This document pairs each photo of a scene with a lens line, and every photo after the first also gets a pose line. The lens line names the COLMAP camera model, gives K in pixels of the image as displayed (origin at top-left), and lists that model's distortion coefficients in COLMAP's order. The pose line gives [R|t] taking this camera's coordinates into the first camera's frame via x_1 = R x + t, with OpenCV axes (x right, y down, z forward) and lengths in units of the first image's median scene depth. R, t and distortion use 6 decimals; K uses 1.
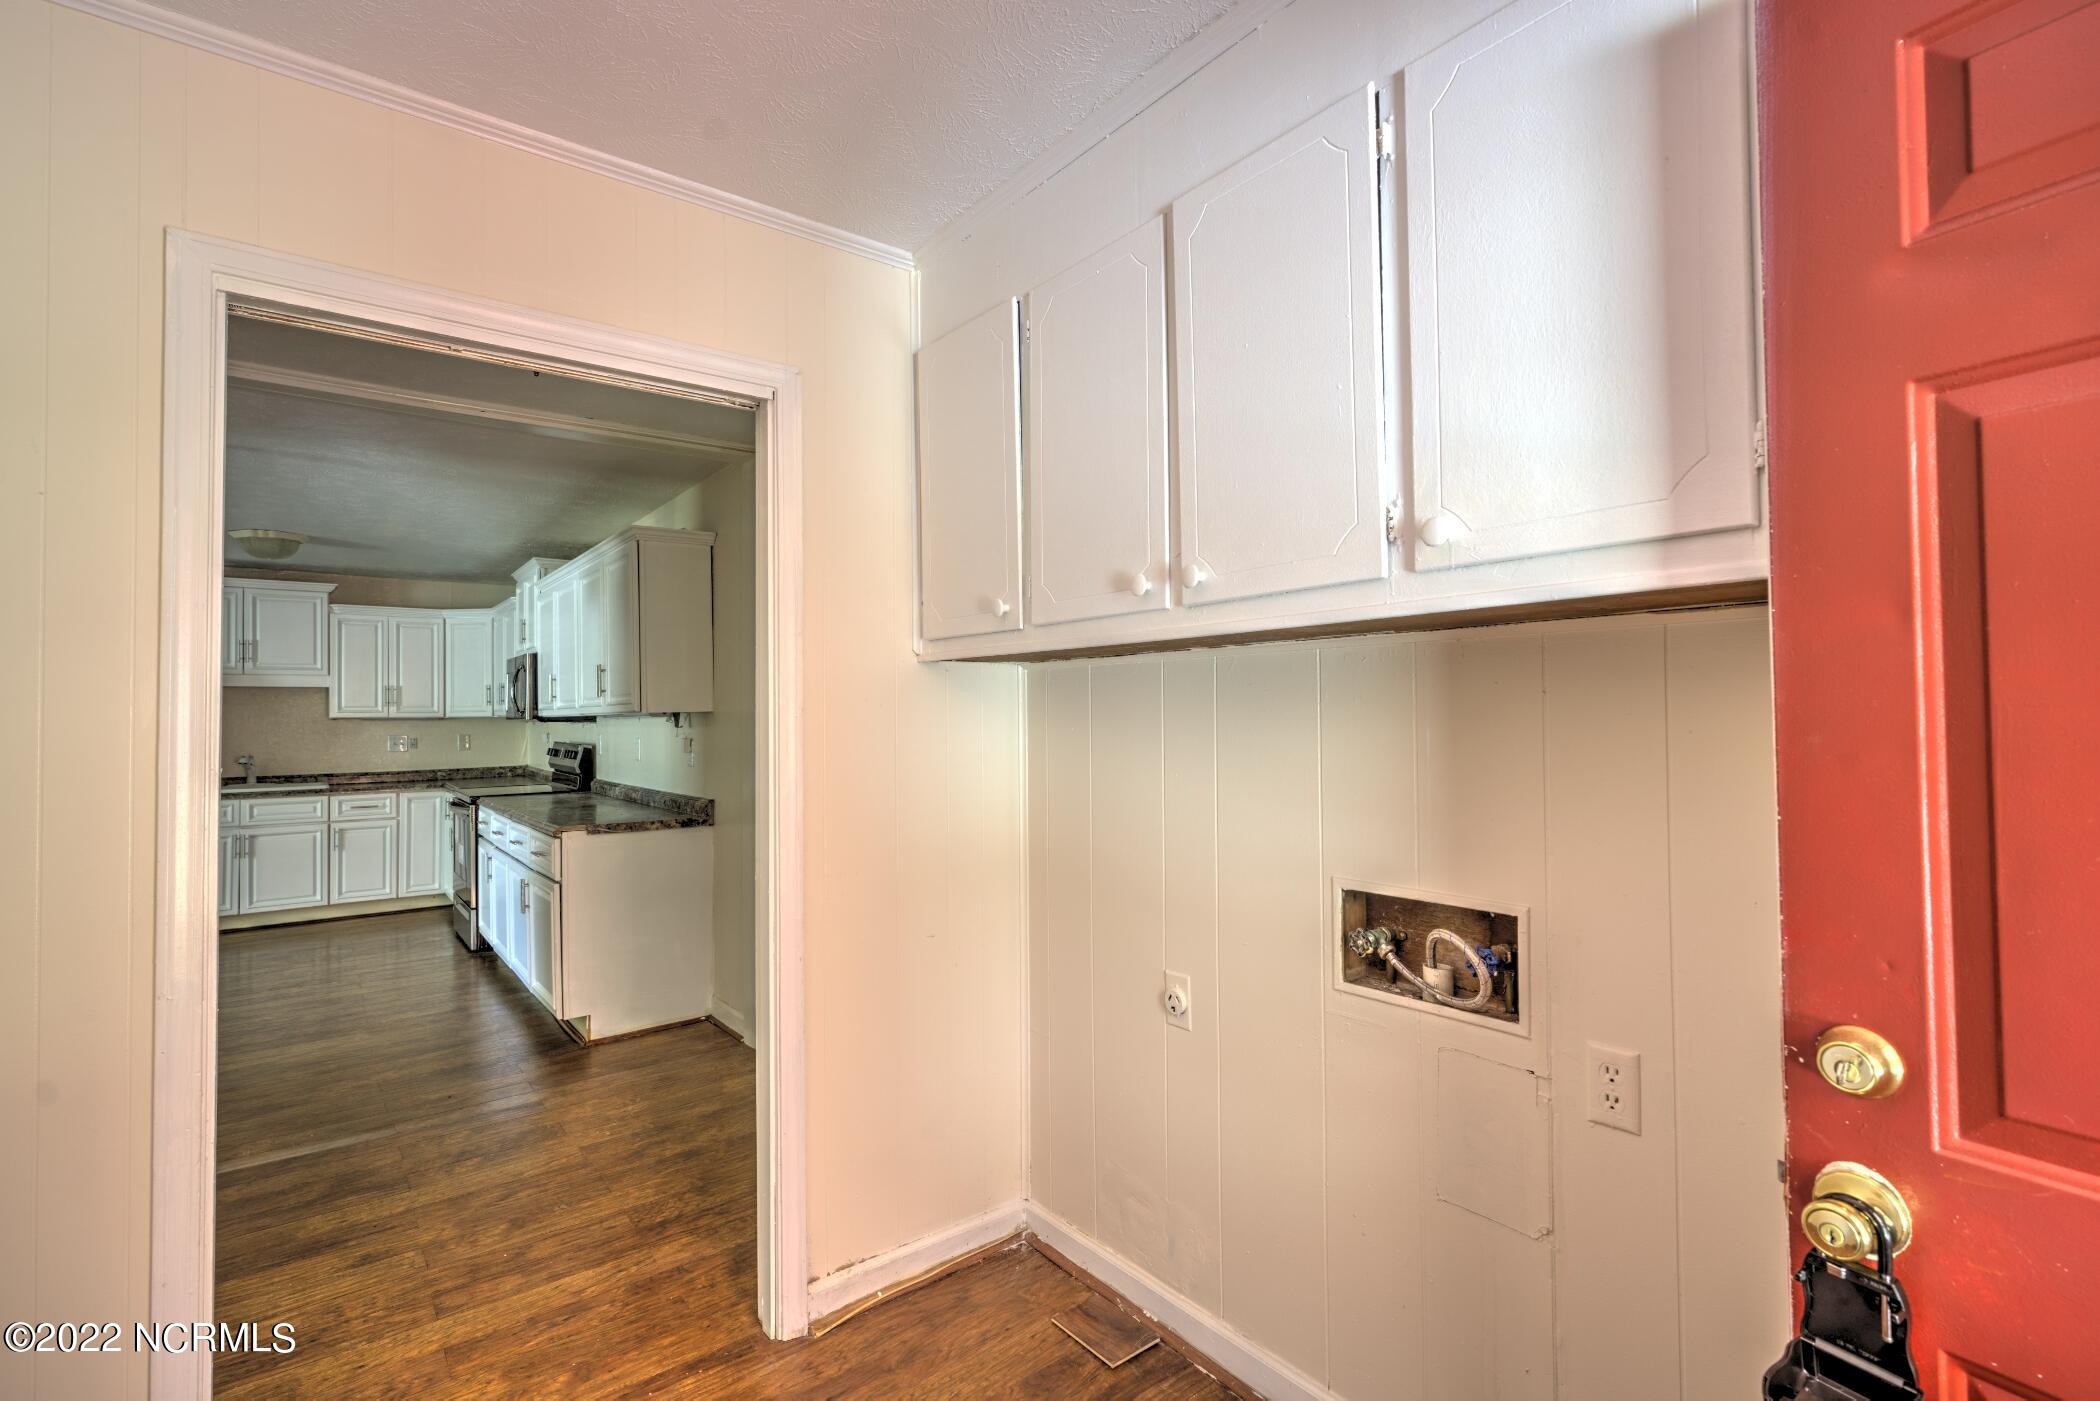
lens RADIAL K [[965.9, 0, 1054.2], [0, 965.9, 702.2], [0, 0, 1]] dist [-0.001872, 0.002922]
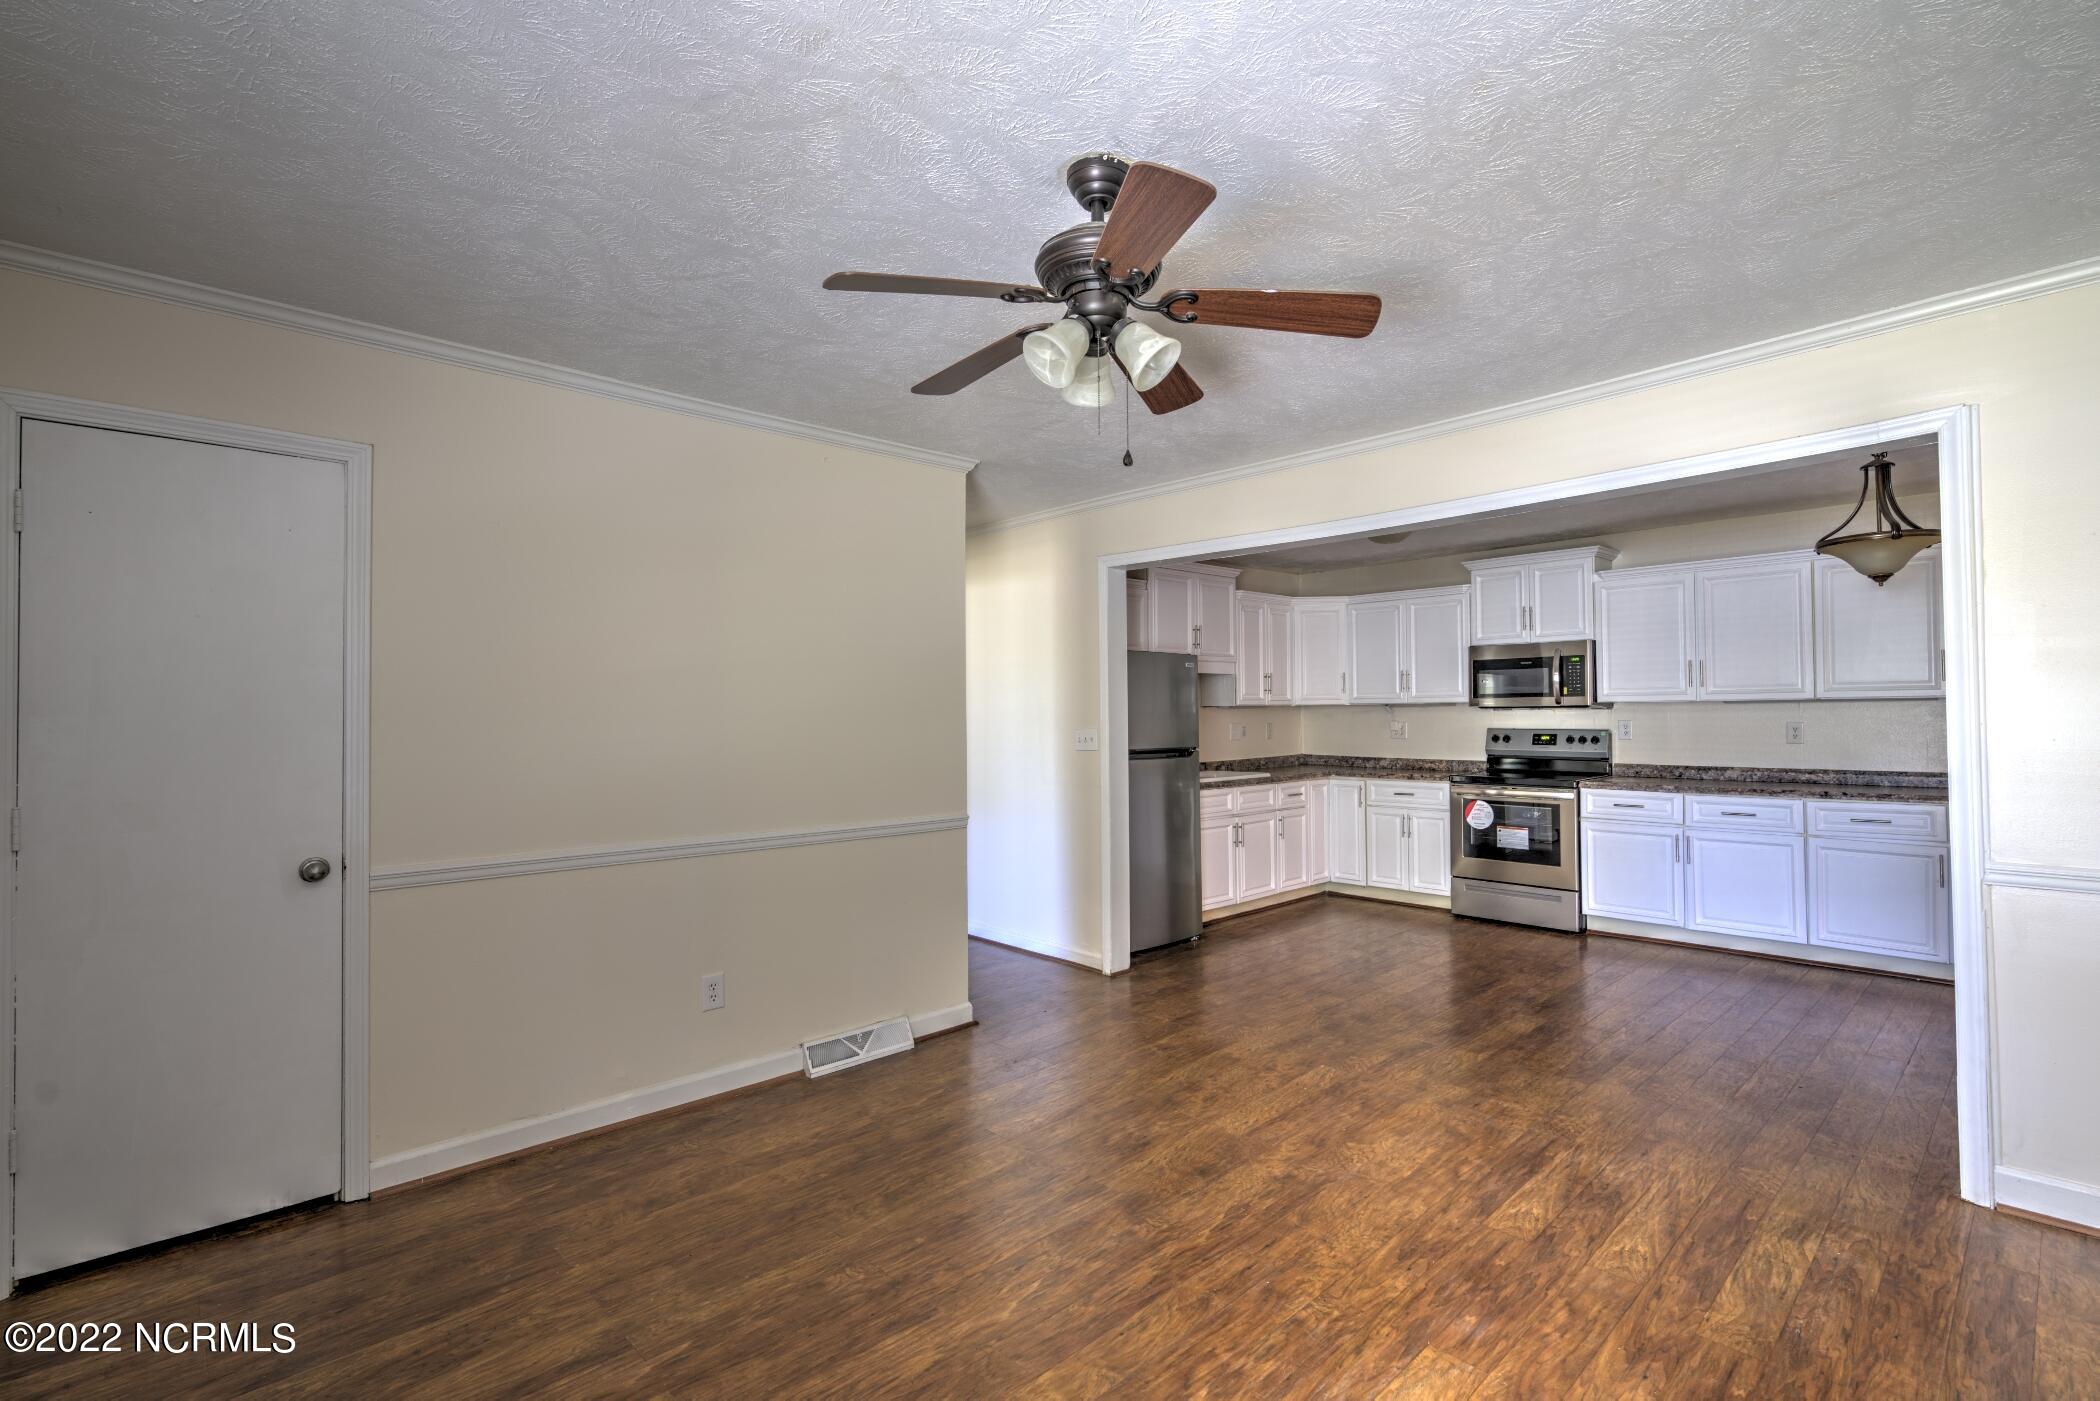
lens RADIAL K [[965.9, 0, 1062.0], [0, 965.9, 703.5], [0, 0, 1]] dist [-0.001872, 0.002922]
pose [[0.995684, -0.000160, 0.092804, -1.844253], [-0.000288, 0.999988, 0.004821, 0.017746], [-0.092804, -0.004827, 0.995673, 0.060972]]
